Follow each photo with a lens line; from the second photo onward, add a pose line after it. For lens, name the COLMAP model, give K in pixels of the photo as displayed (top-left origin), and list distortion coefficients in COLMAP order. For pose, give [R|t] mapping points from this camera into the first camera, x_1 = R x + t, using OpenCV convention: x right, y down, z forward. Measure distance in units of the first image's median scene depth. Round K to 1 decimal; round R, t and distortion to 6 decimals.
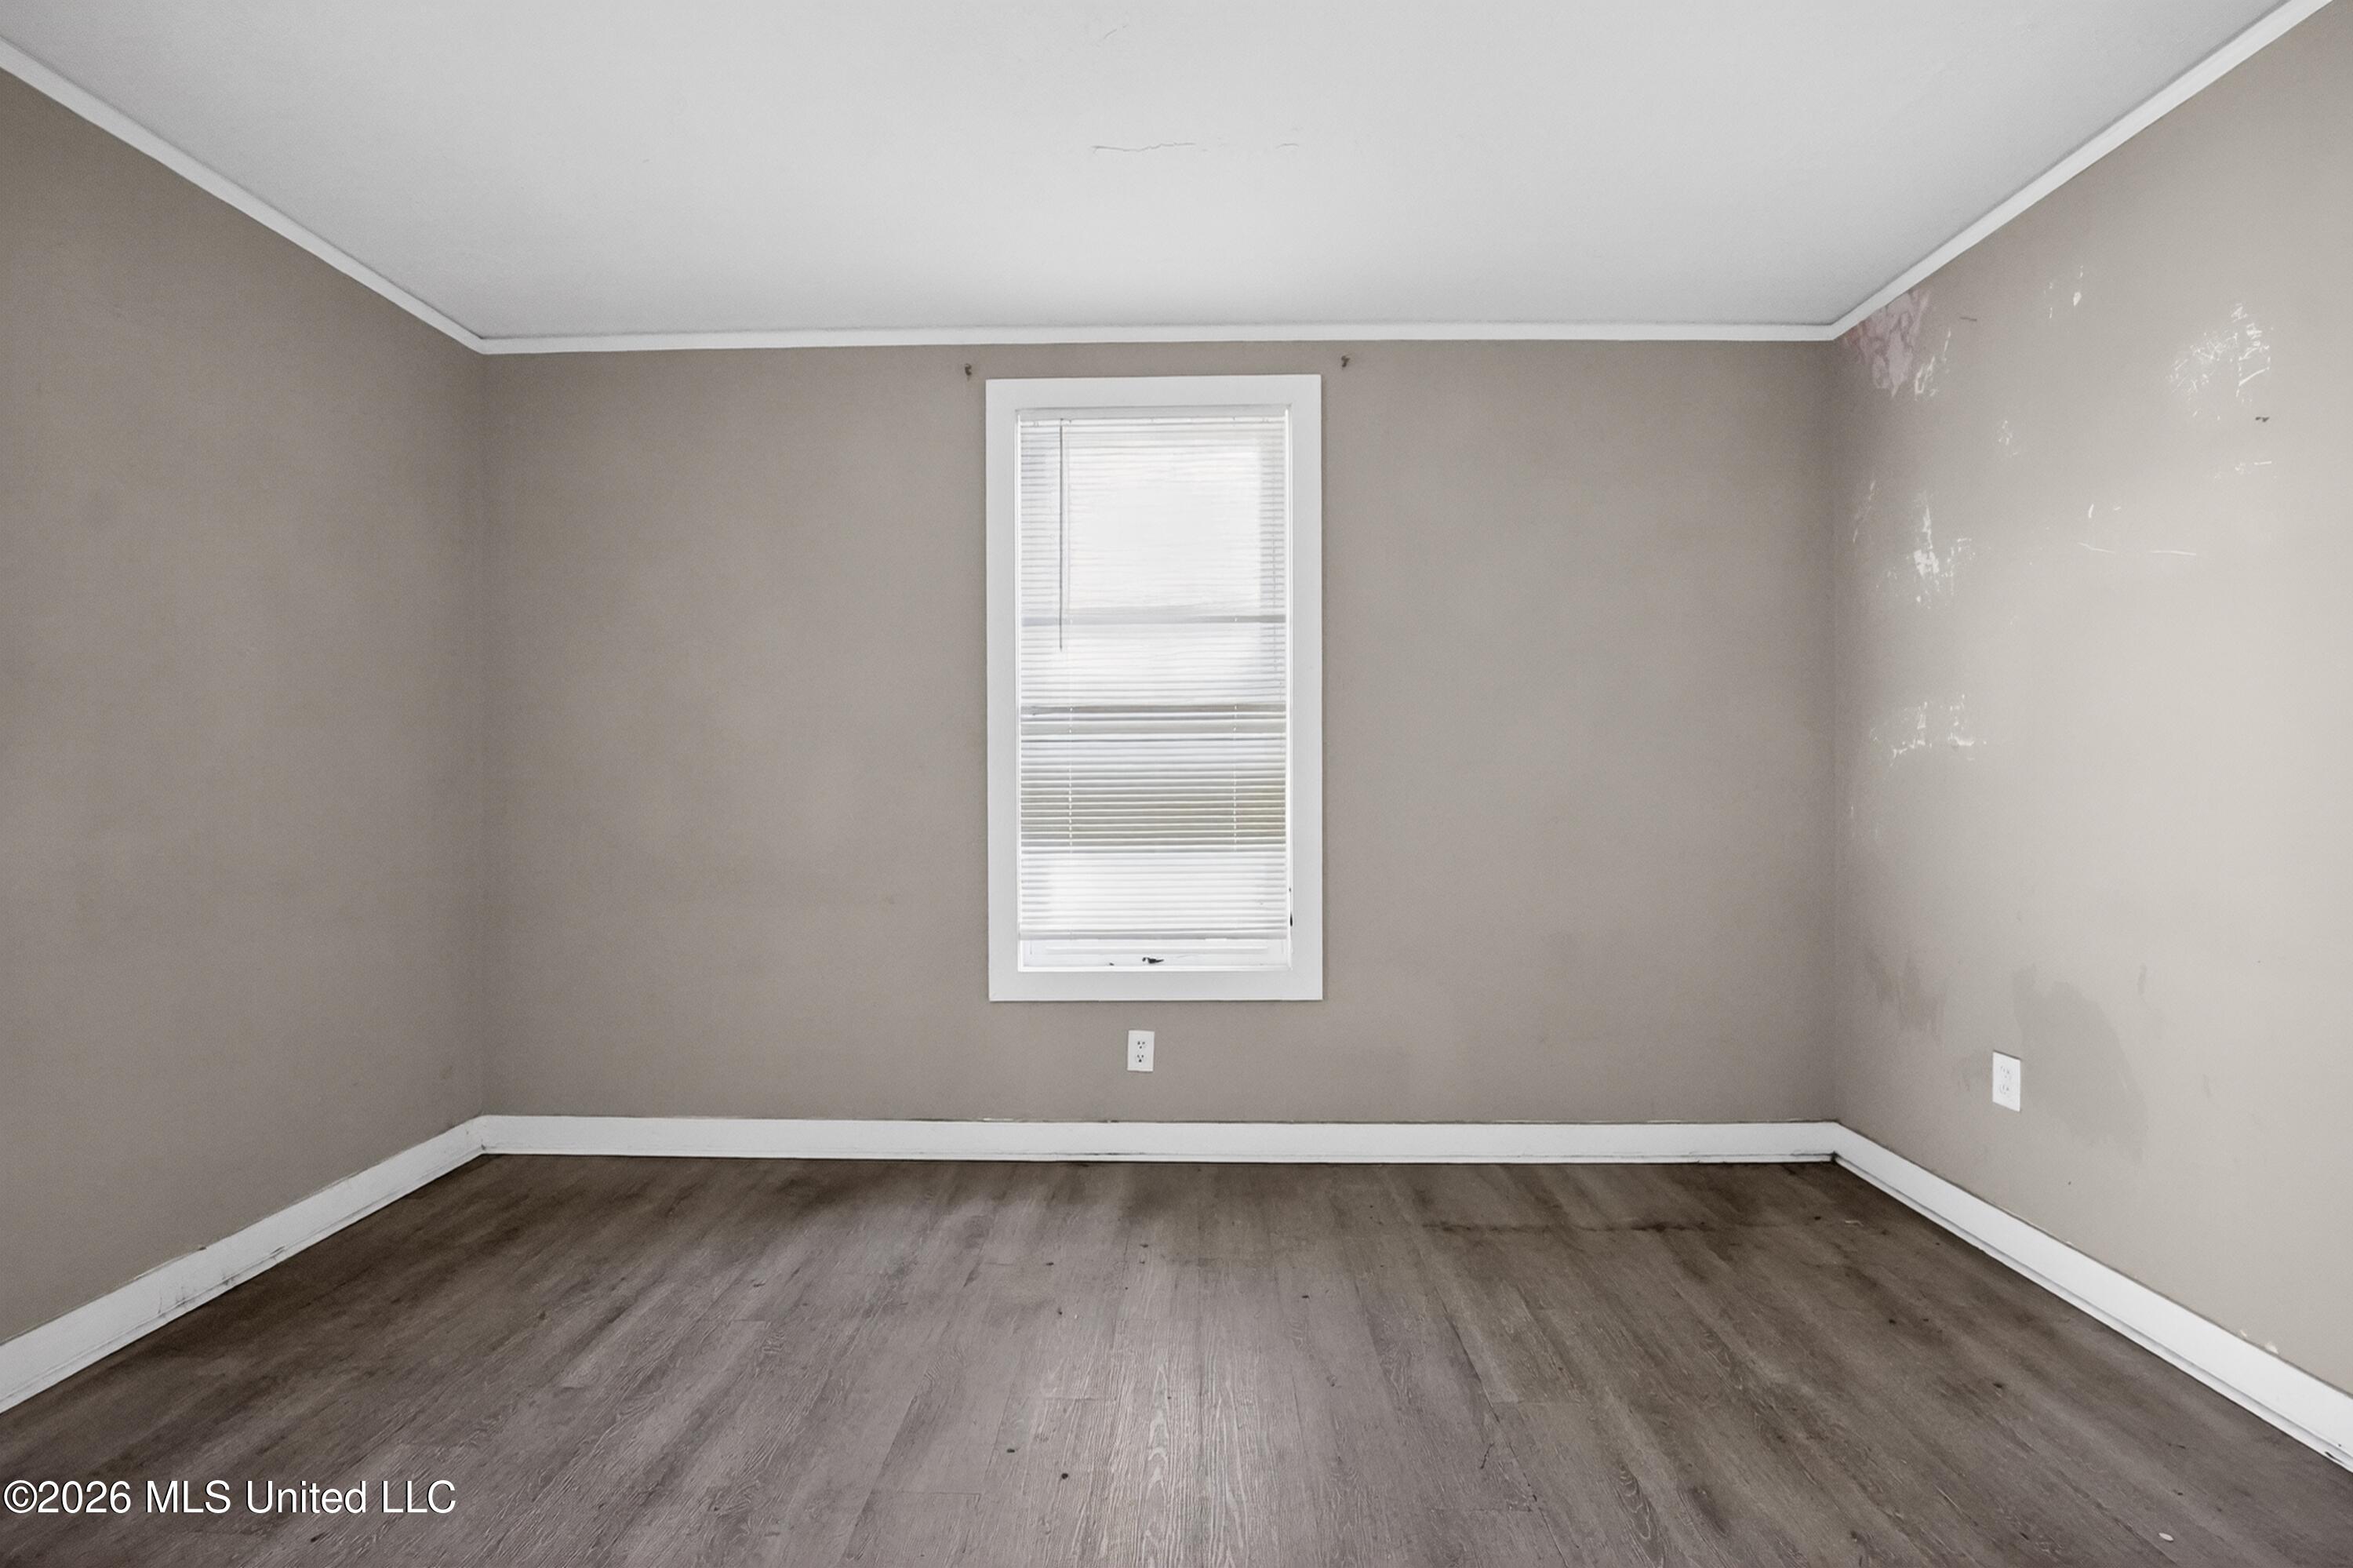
lens RADIAL K [[988.8, 0, 1178.7], [0, 988.8, 774.9], [0, 0, 1]] dist [-0.018912, 0.001668]
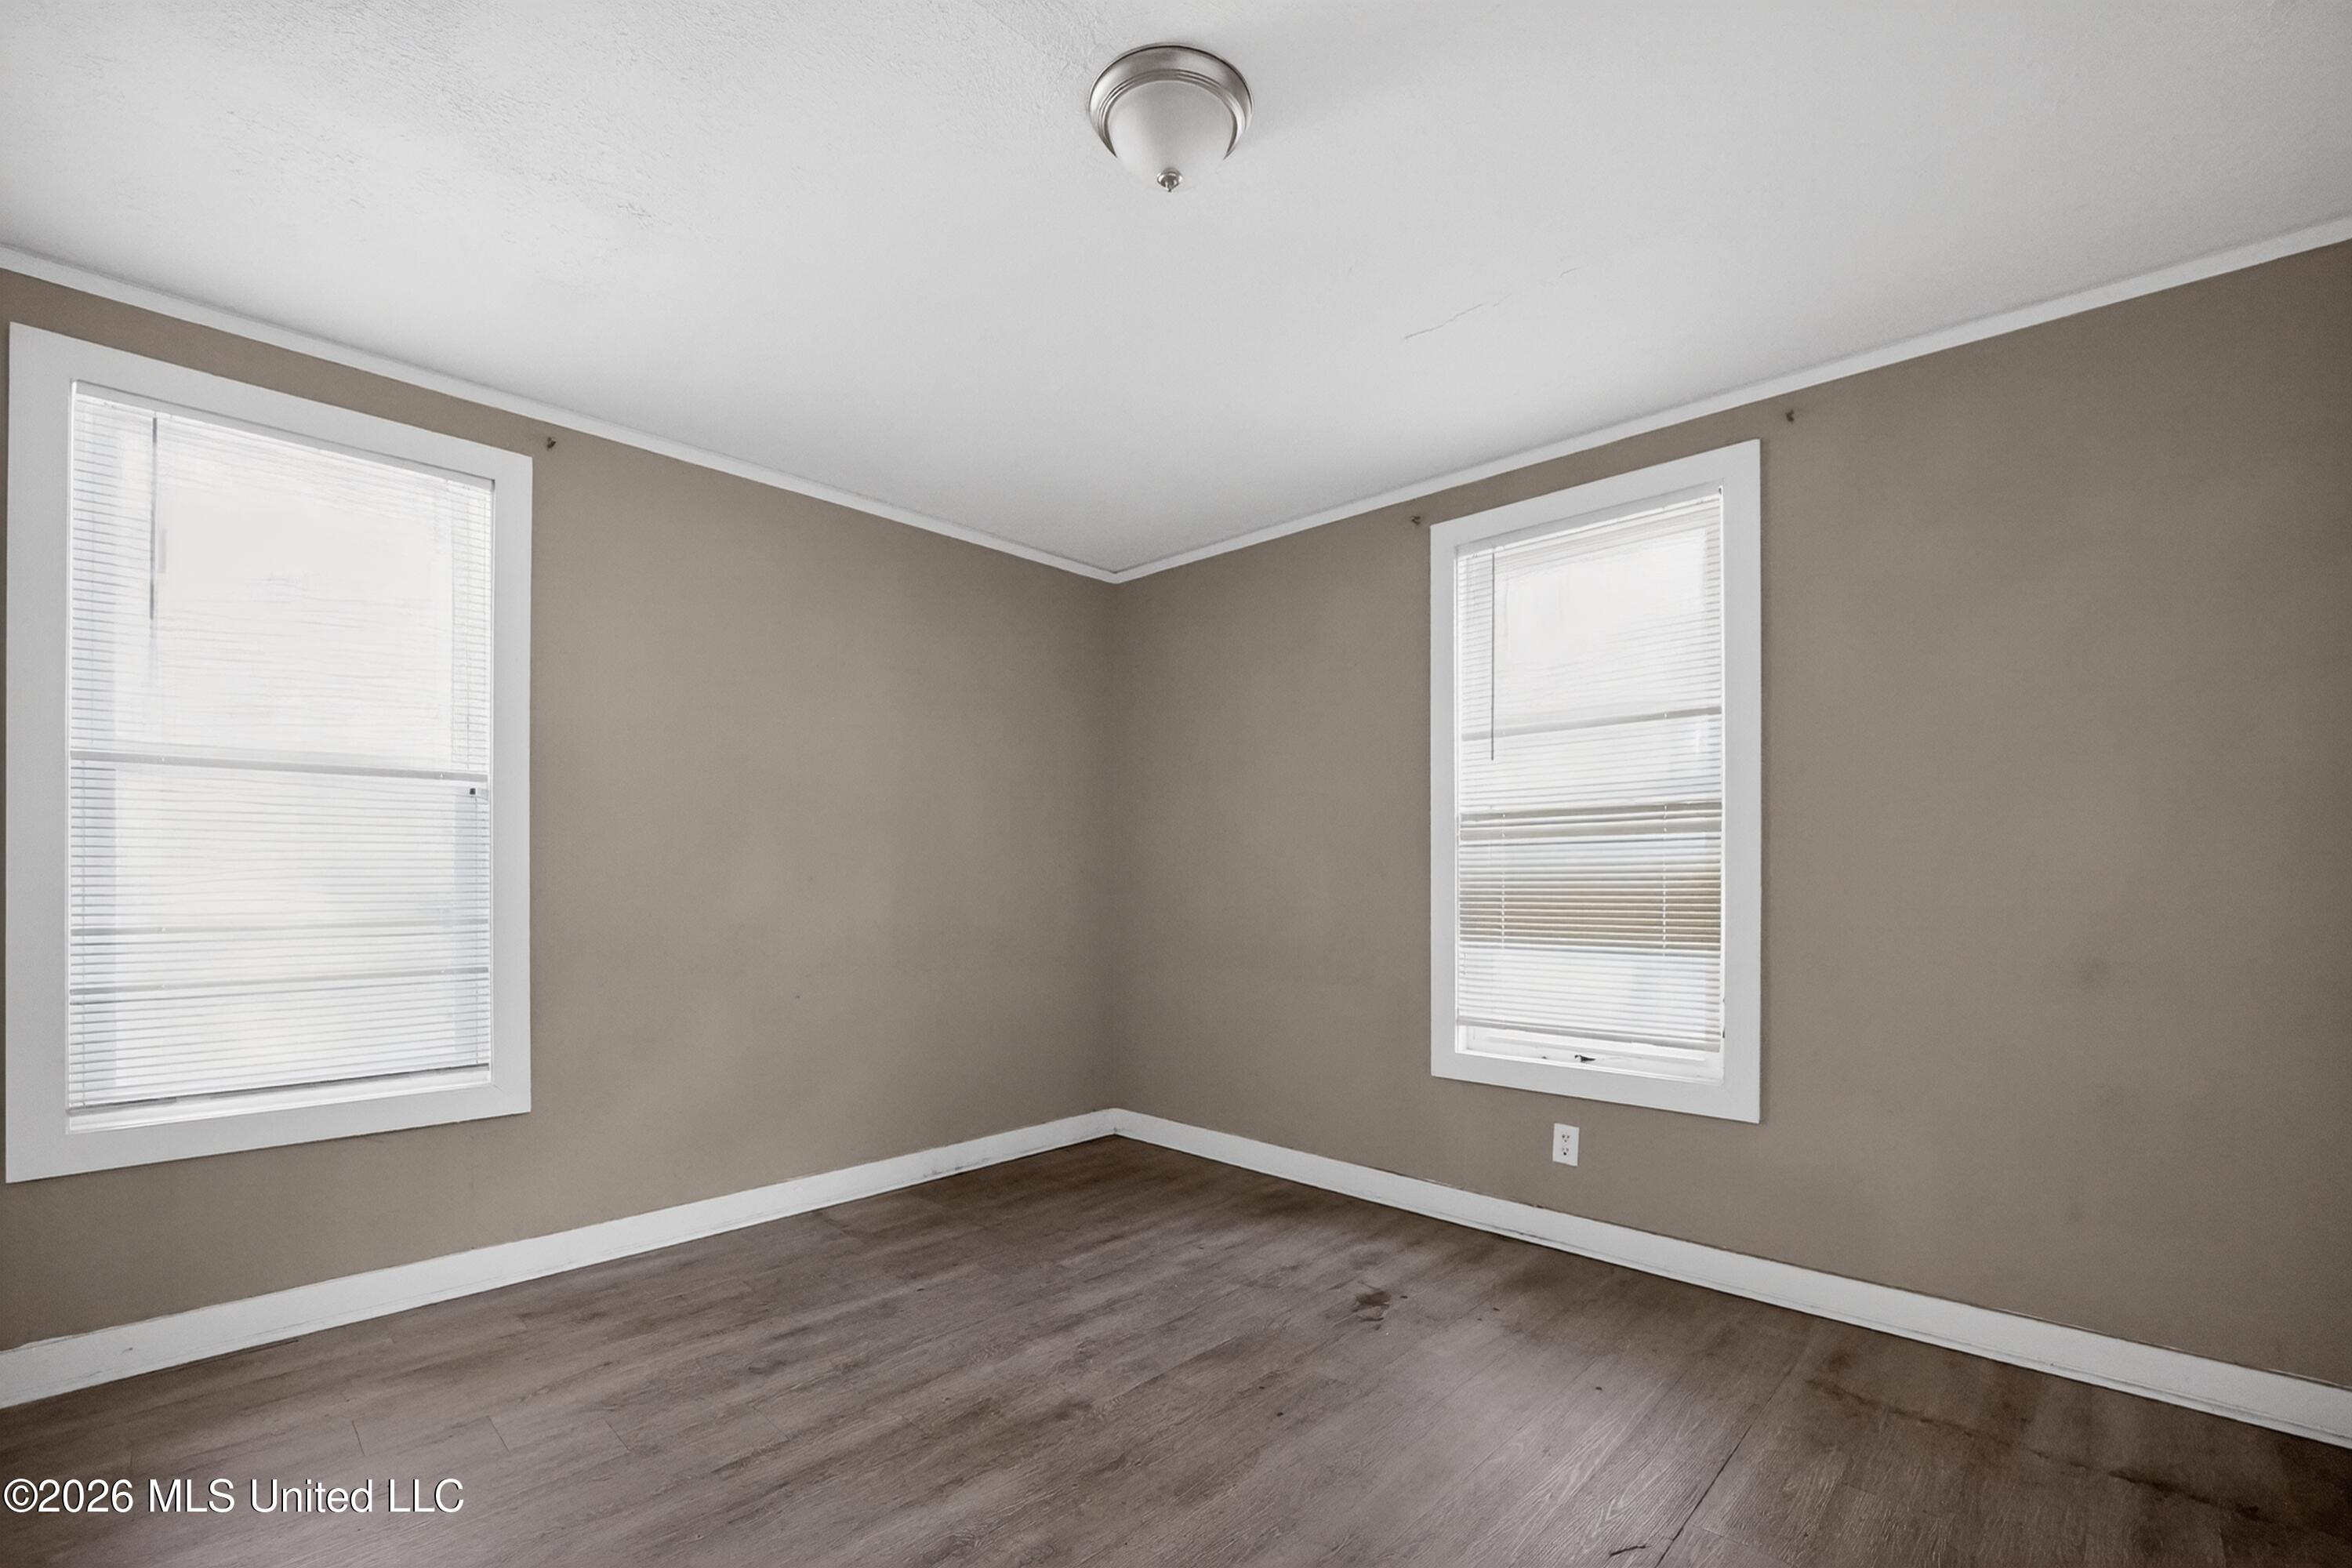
lens RADIAL K [[1023.3, 0, 1204.9], [0, 1023.3, 877.0], [0, 0, 1]] dist [-0.018576, 0.002505]
pose [[0.746117, 0.004959, -0.665796, 0.393722], [-0.001225, 0.999981, 0.006075, -0.005518], [0.665813, -0.003718, 0.746109, -0.045046]]
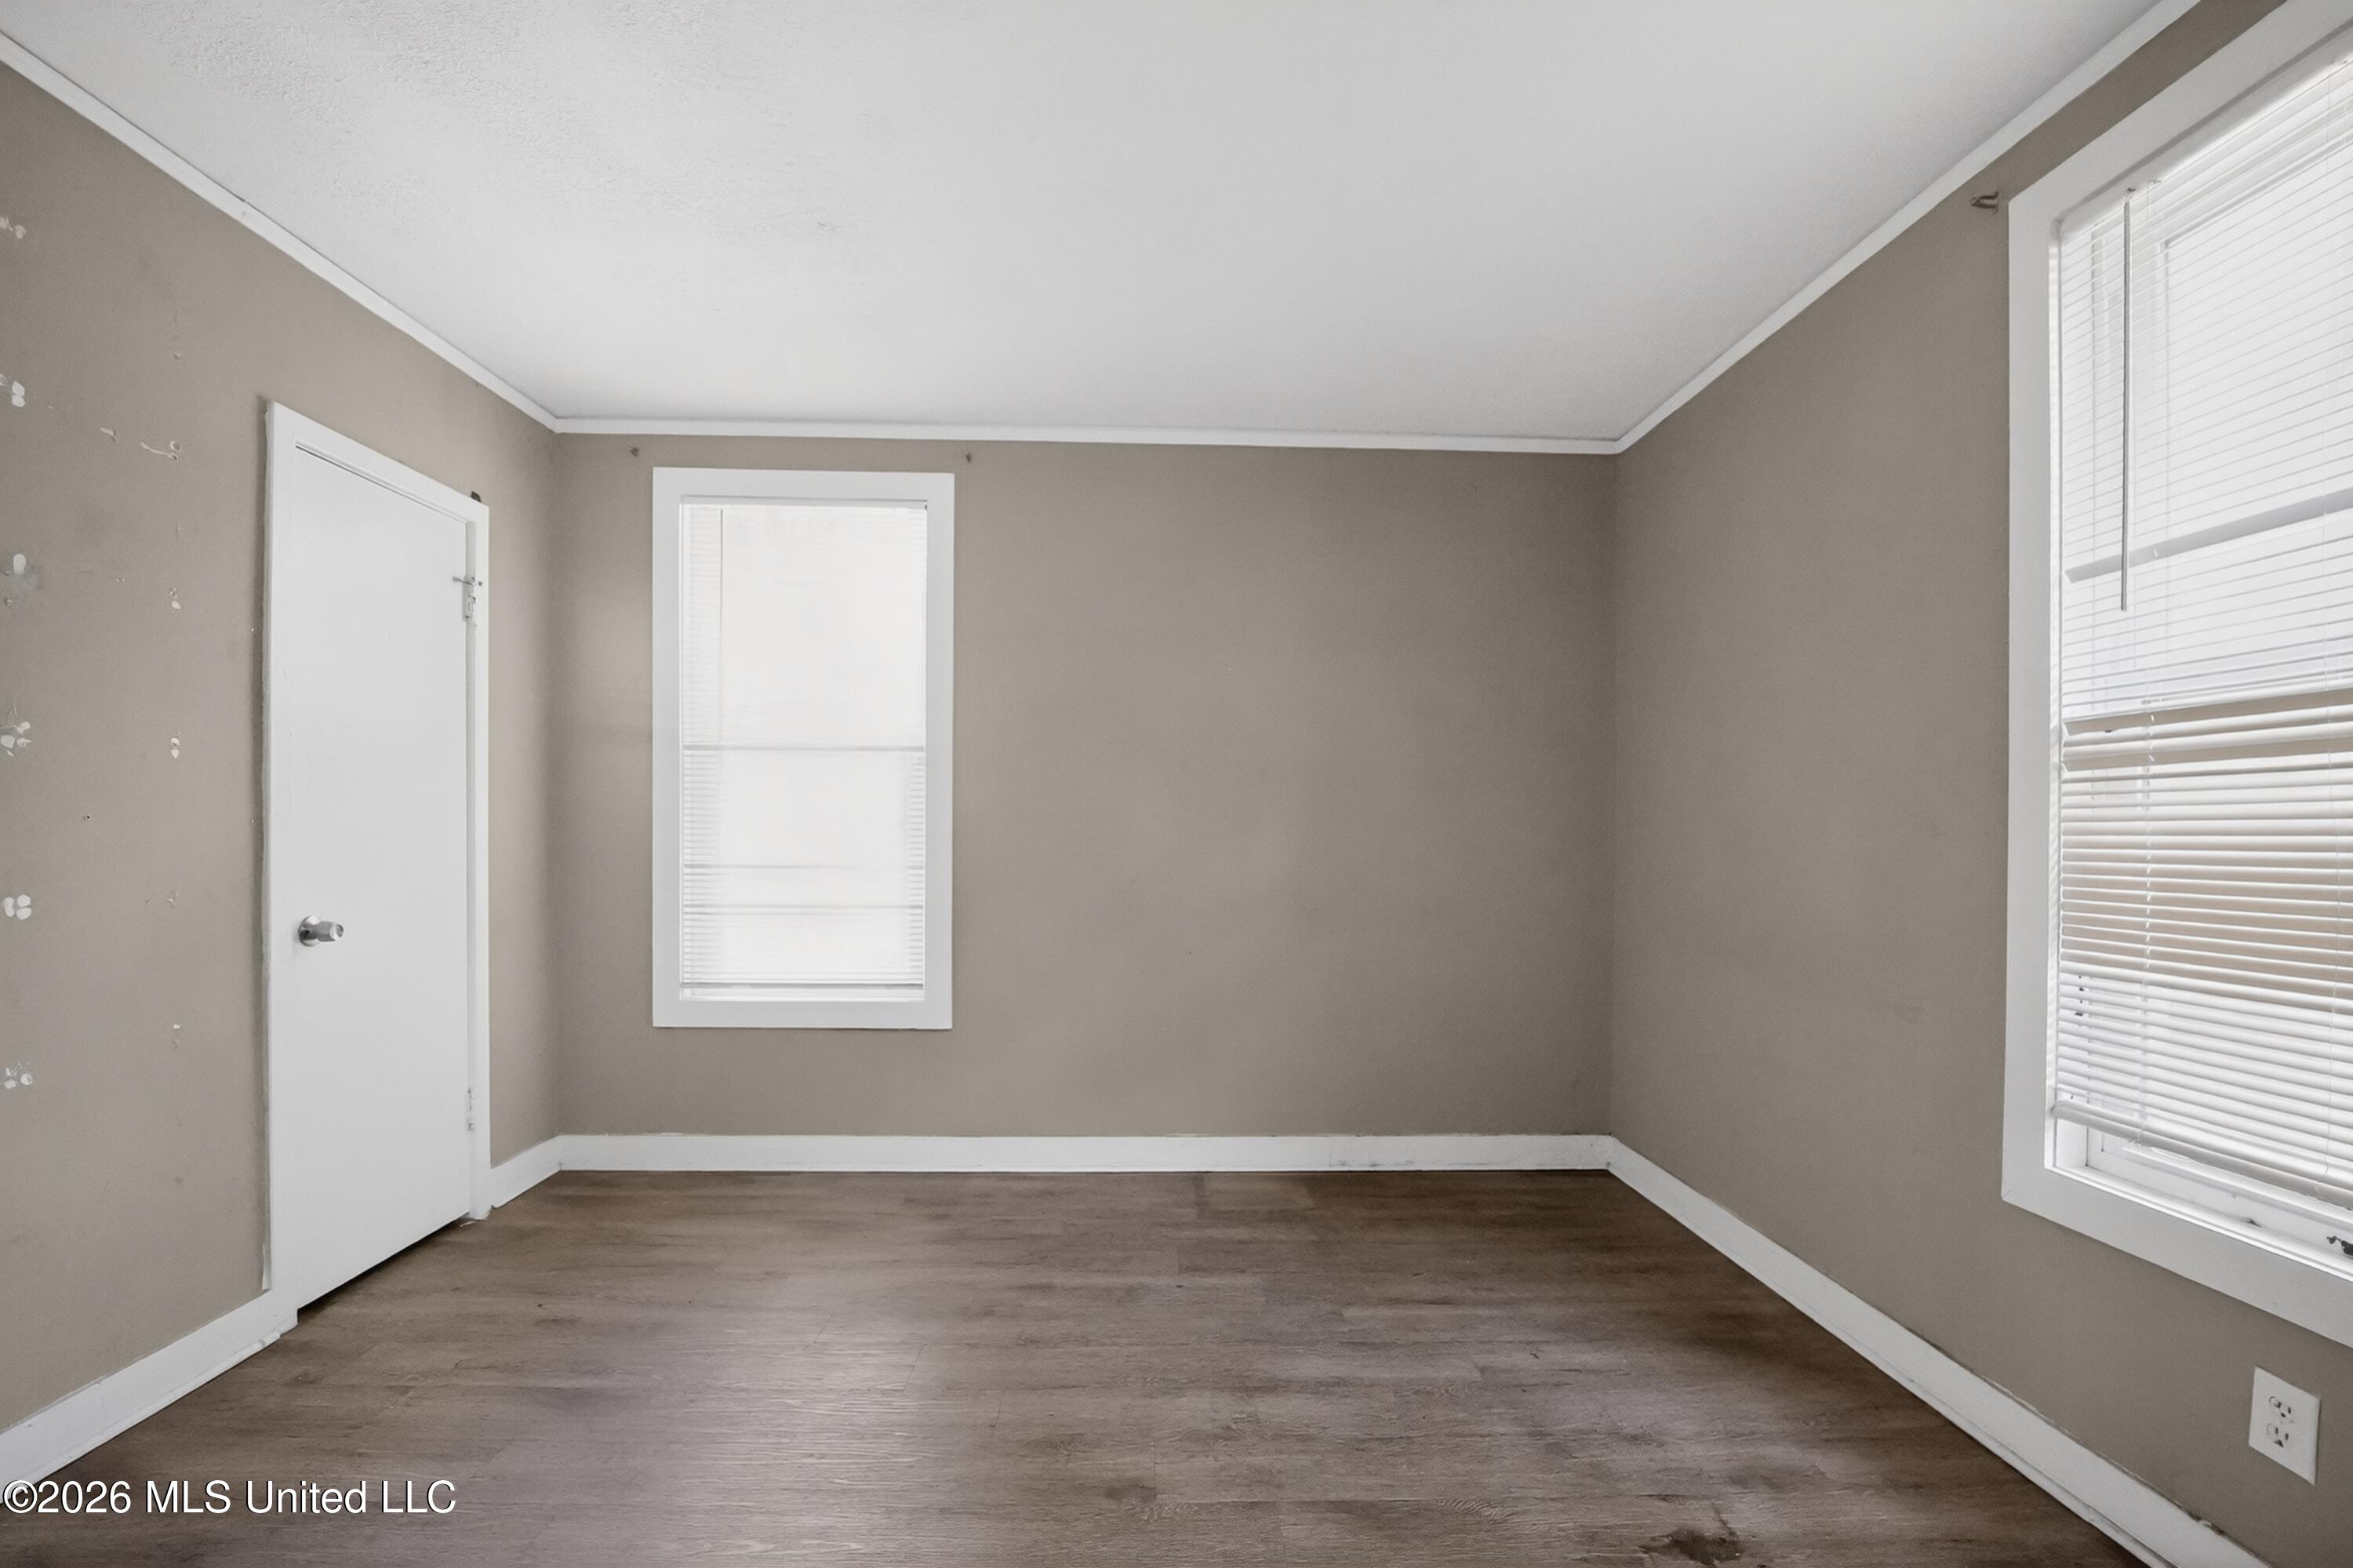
lens RADIAL K [[1023.8, 0, 1183.9], [0, 1023.8, 835.7], [0, 0, 1]] dist [-0.018576, 0.002505]
pose [[0.038529, 0.011470, -0.999192, 0.425969], [-0.003169, 0.999930, 0.011356, -0.006990], [0.999252, 0.002729, 0.038563, 0.458364]]
